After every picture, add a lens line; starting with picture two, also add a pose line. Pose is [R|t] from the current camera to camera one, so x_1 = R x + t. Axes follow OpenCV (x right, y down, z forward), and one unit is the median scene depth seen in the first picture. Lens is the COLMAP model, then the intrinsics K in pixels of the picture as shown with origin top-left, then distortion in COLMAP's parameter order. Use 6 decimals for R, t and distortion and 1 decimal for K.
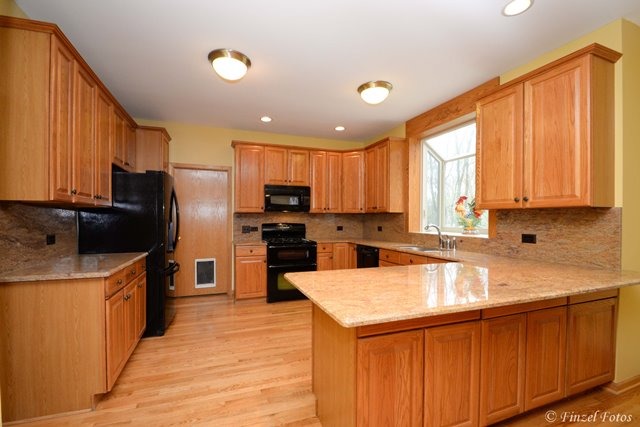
lens RADIAL K [[274.6, 0, 316.6], [0, 274.6, 223.2], [0, 0, 1]] dist [0.000087, -0.000698]
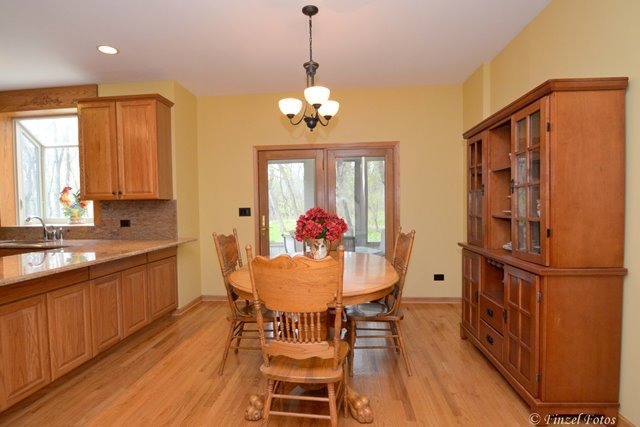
lens RADIAL K [[335.8, 0, 320.0], [0, 335.8, 213.5], [0, 0, 1]] dist [-0.001986, -0.022714]
pose [[0.412796, -0.035085, 0.910148, -0.267064], [0.037575, 0.999063, 0.021470, 0.011174], [-0.910048, 0.025336, 0.413728, -0.463871]]
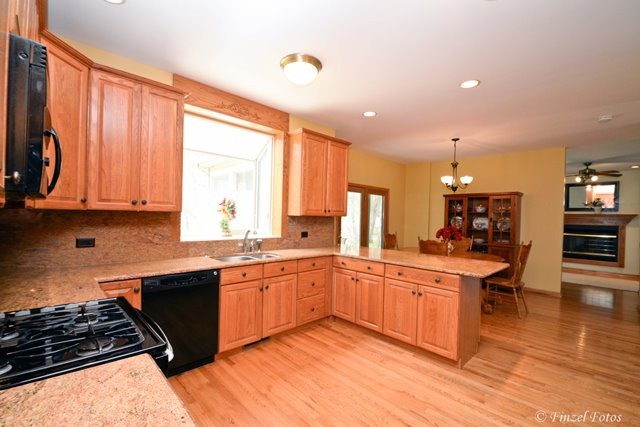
lens RADIAL K [[274.6, 0, 316.6], [0, 274.6, 223.2], [0, 0, 1]] dist [0.000087, -0.000698]
pose [[-0.418244, -0.017965, 0.908157, -0.668217], [0.004318, 0.999754, 0.021766, -0.042297], [-0.908325, 0.013025, -0.418063, 1.561714]]
